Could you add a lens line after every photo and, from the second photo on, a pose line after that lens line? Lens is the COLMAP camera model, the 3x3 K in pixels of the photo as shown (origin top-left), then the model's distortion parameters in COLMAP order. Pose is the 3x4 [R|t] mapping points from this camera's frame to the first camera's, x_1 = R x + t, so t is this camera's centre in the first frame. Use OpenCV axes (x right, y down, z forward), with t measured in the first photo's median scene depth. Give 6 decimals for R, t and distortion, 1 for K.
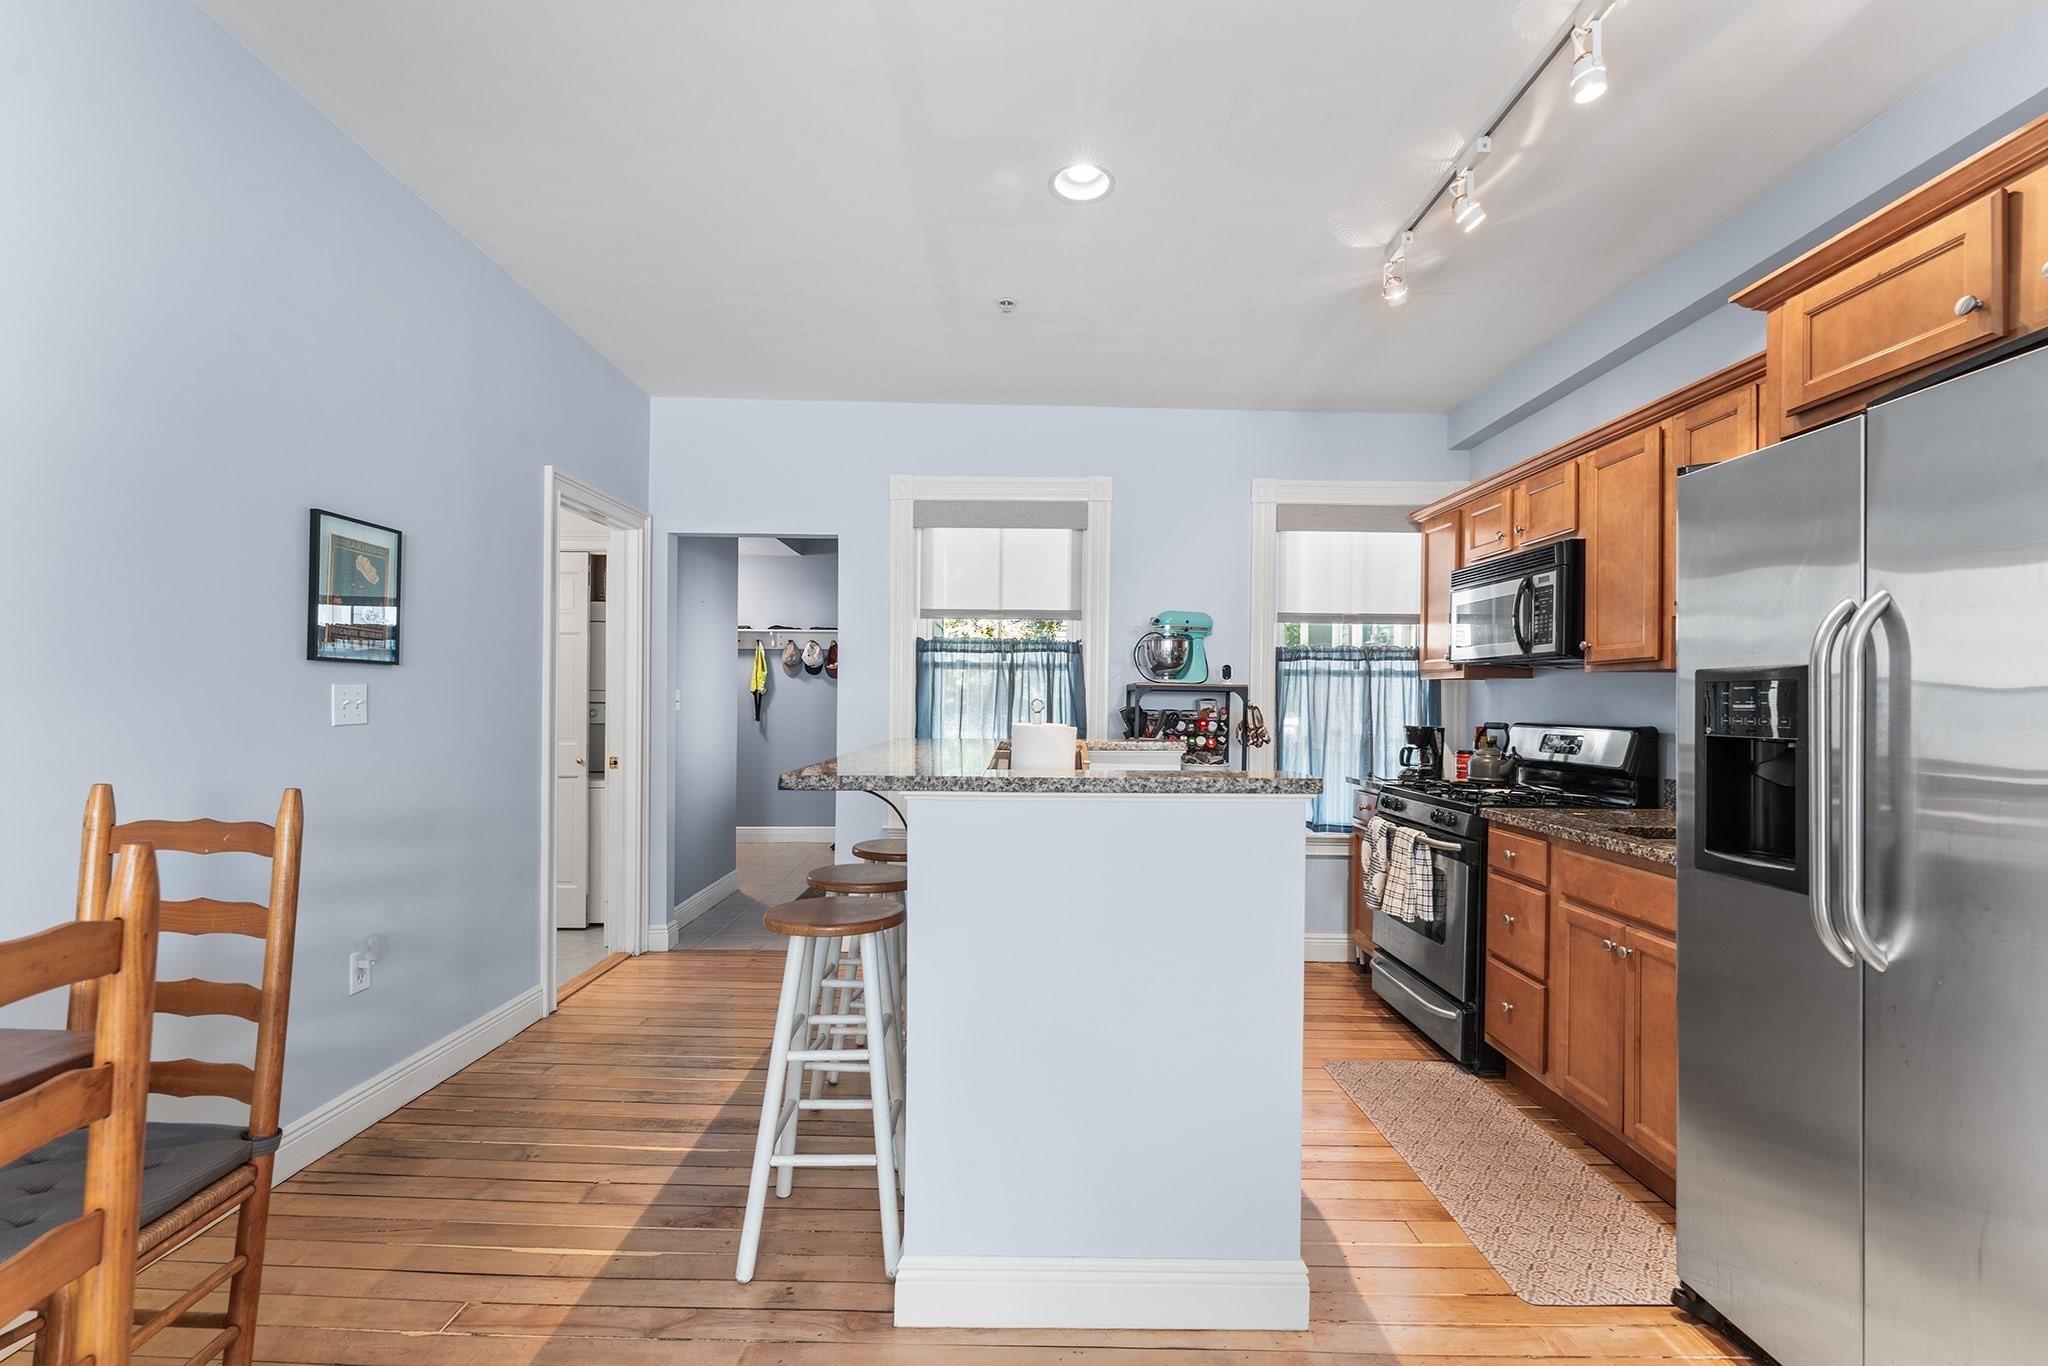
lens RADIAL K [[847.6, 0, 1022.6], [0, 847.6, 695.7], [0, 0, 1]] dist [0.000005, -0.000084]
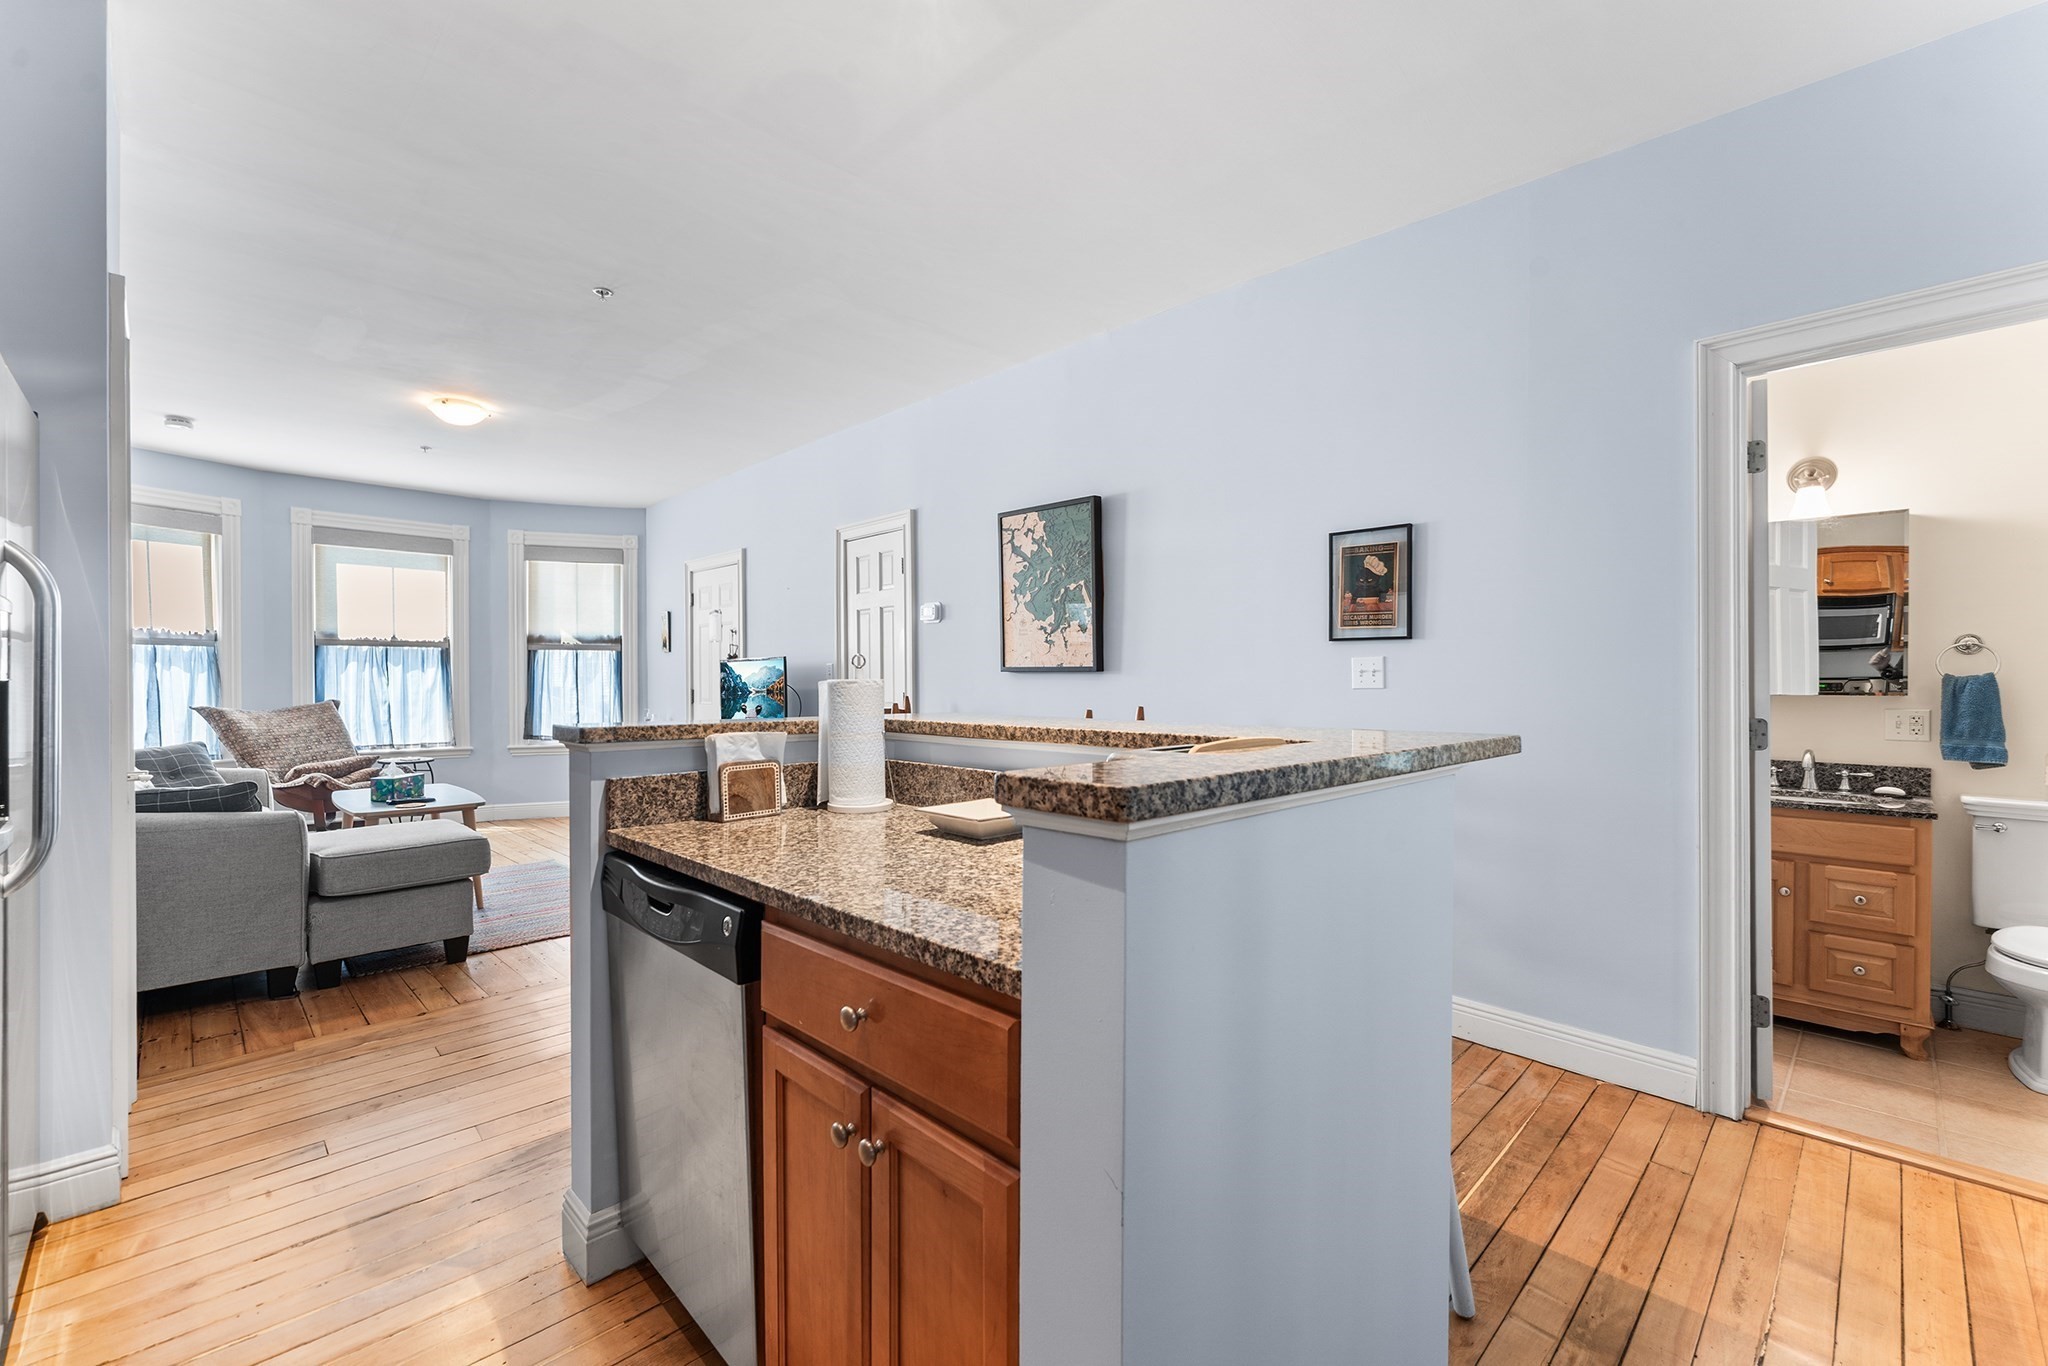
lens RADIAL K [[861.6, 0, 1024.0], [0, 861.6, 683.0], [0, 0, 1]] dist [-0.000434, 0.000407]
pose [[-0.714154, -0.005863, -0.699964, 0.290548], [-0.004184, 0.999983, -0.004107, 0.019555], [0.699977, -0.000004, -0.714166, 0.916670]]
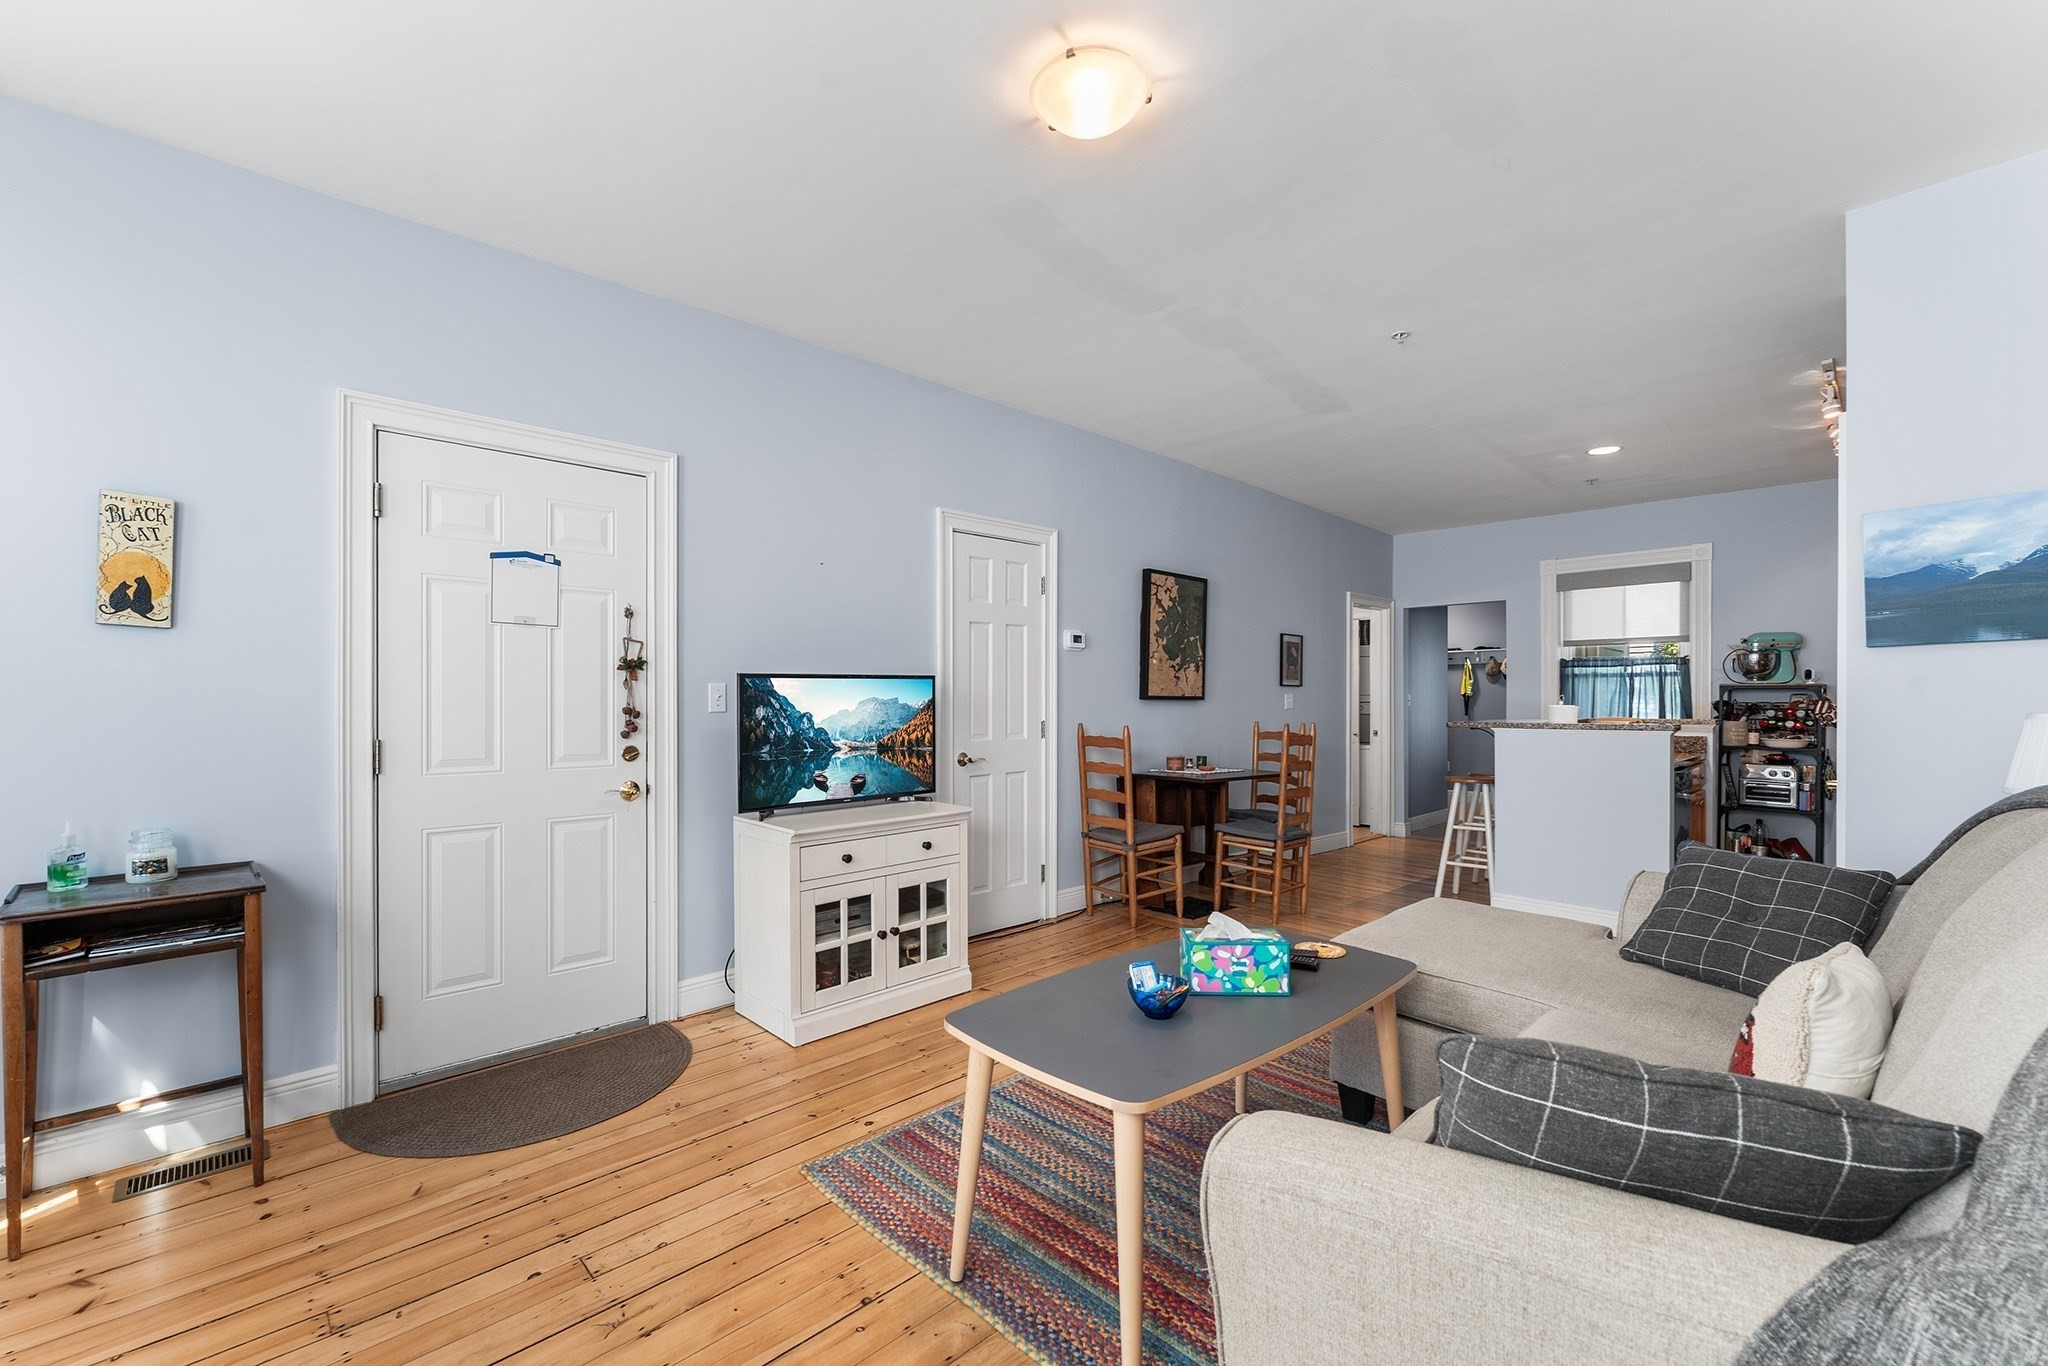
lens RADIAL K [[858.7, 0, 1017.8], [0, 858.7, 703.2], [0, 0, 1]] dist [-0.001291, -0.000219]
pose [[0.689318, -0.010179, -0.724387, 0.356703], [0.011965, 0.999925, -0.002665, 0.007264], [0.724360, -0.006830, 0.689388, -0.901880]]
